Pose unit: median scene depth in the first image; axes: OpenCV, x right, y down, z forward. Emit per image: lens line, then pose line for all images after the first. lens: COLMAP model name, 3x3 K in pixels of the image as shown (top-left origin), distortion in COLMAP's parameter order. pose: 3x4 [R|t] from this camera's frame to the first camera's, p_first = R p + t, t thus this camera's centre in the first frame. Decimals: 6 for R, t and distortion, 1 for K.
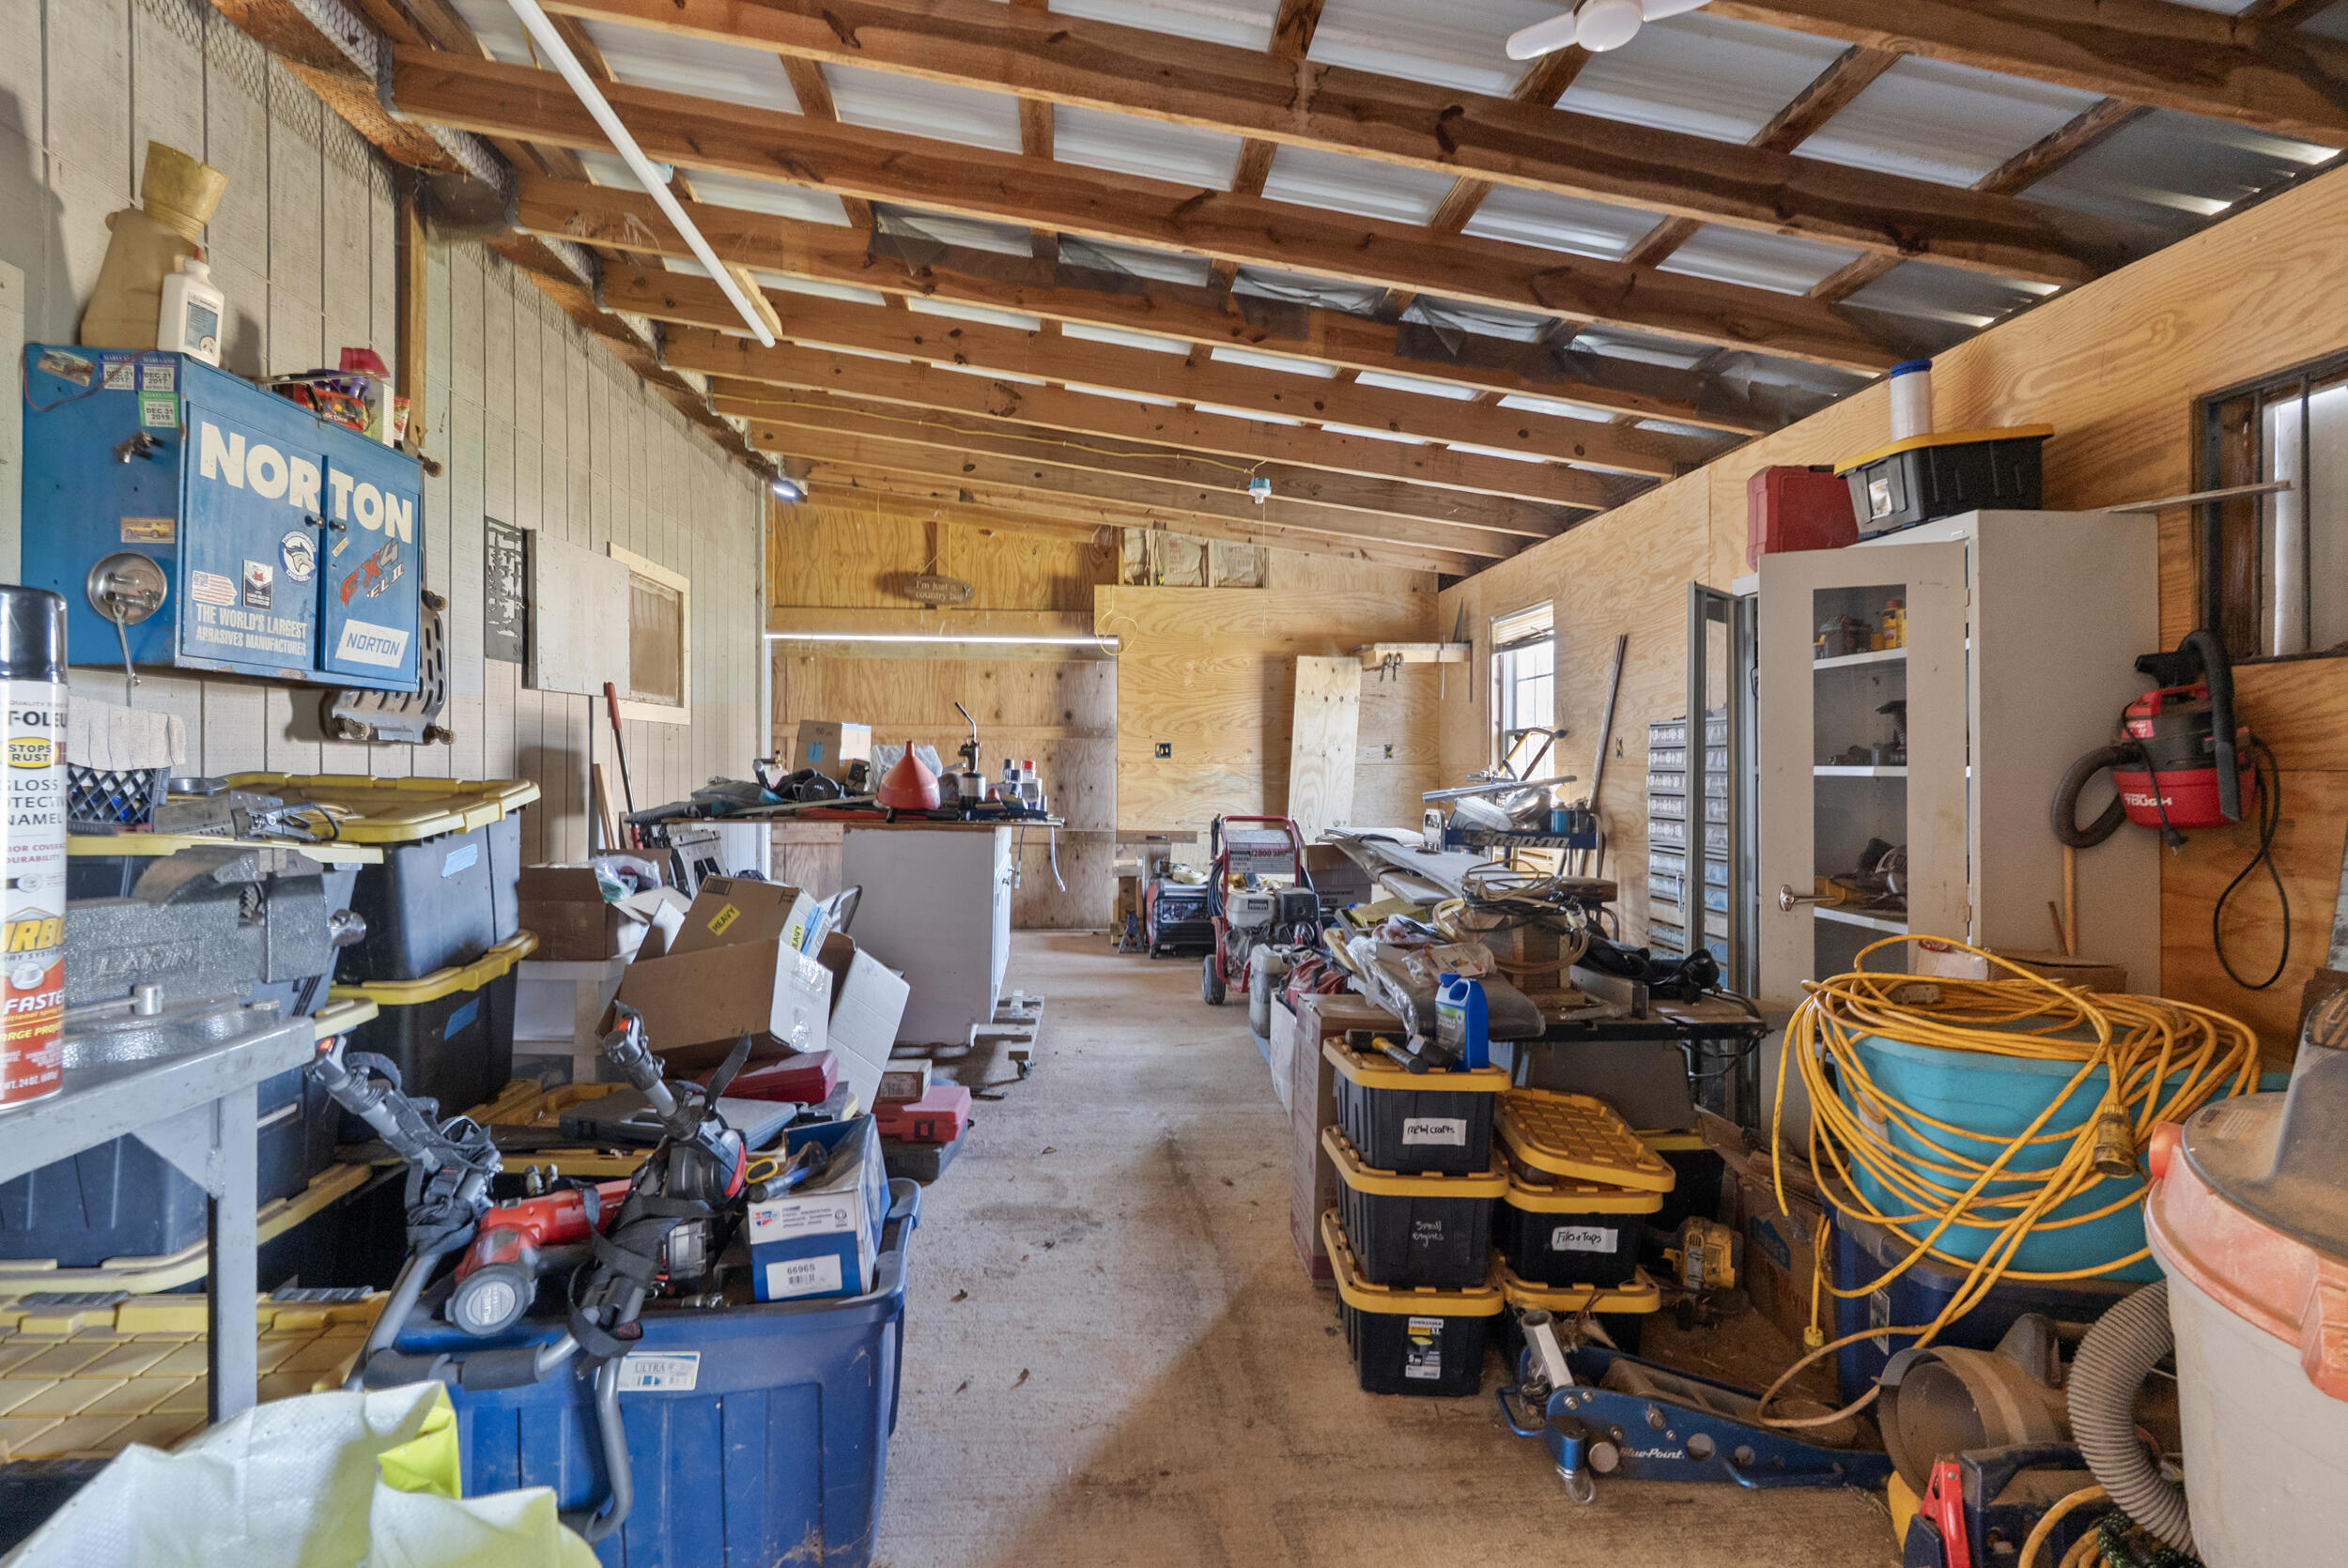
lens RADIAL K [[1040.0, 0, 1176.7], [0, 1040.0, 758.2], [0, 0, 1]] dist [-0.001783, -0.000862]
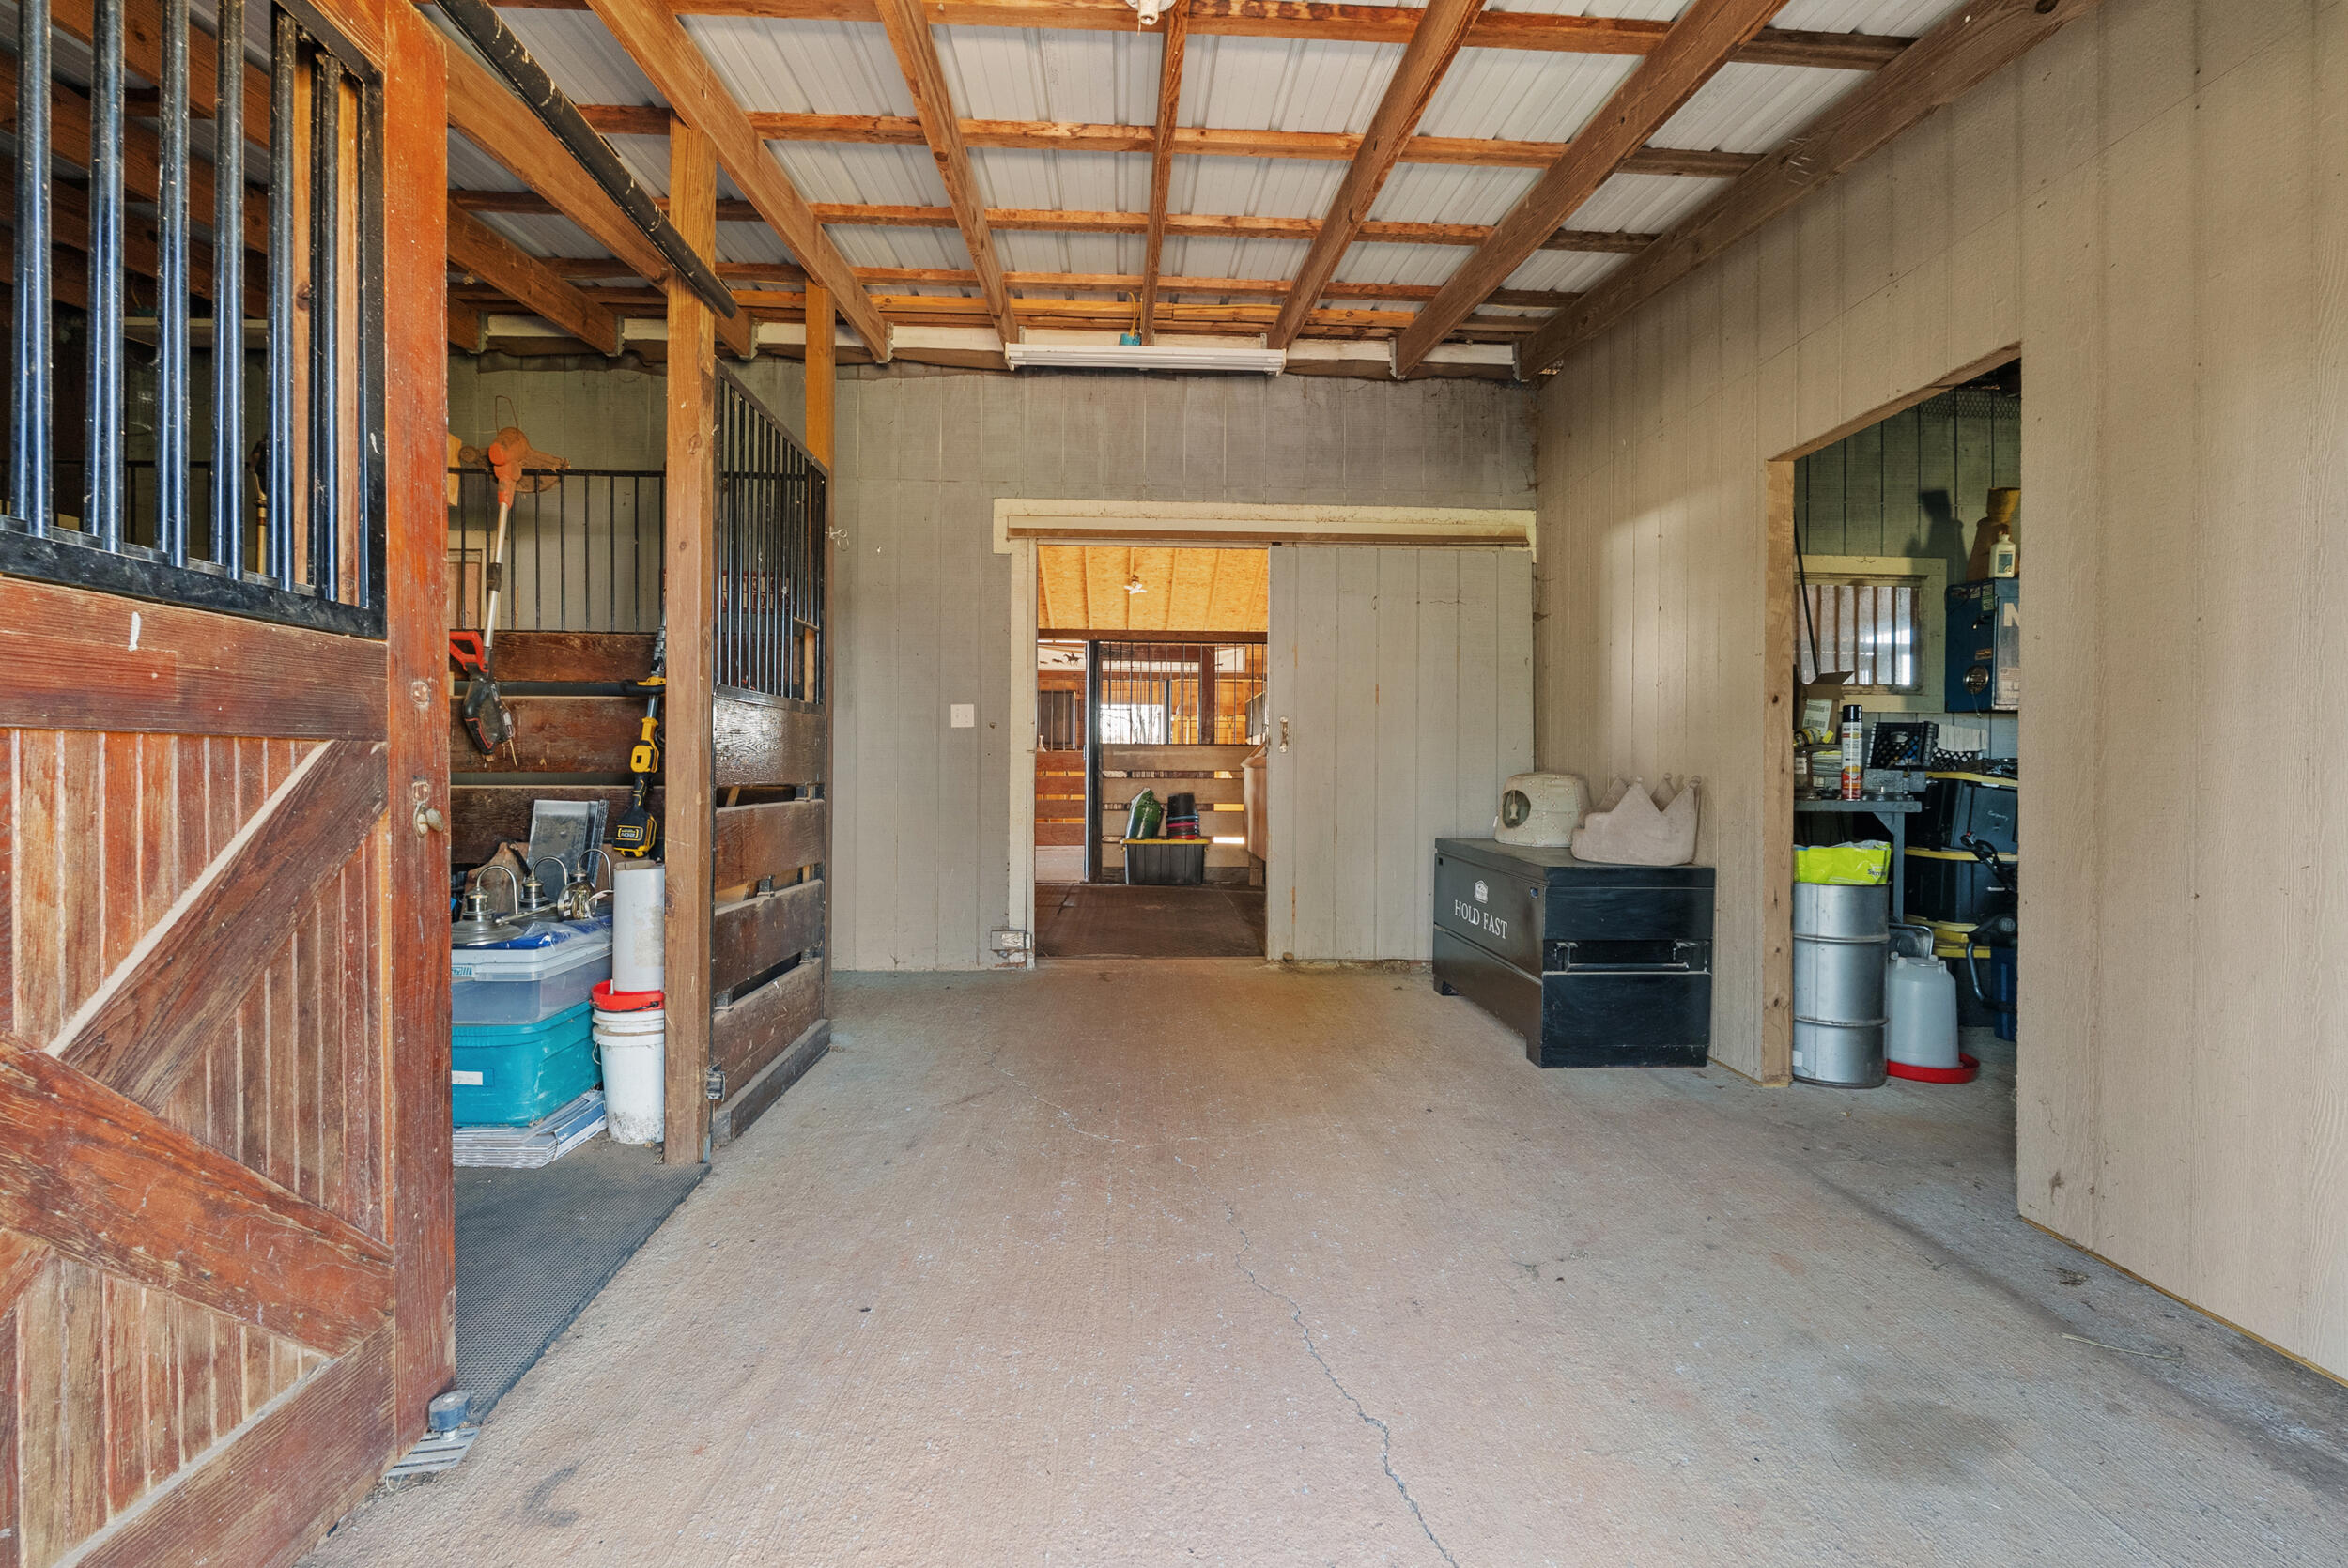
lens RADIAL K [[1040.0, 0, 1172.8], [0, 1040.0, 782.6], [0, 0, 1]] dist [-0.001783, -0.000862]
pose [[-0.043644, -0.000074, -0.999047, 1.361478], [-0.005514, 0.999985, 0.000167, 0.080802], [0.999032, 0.005516, -0.043644, -0.704612]]
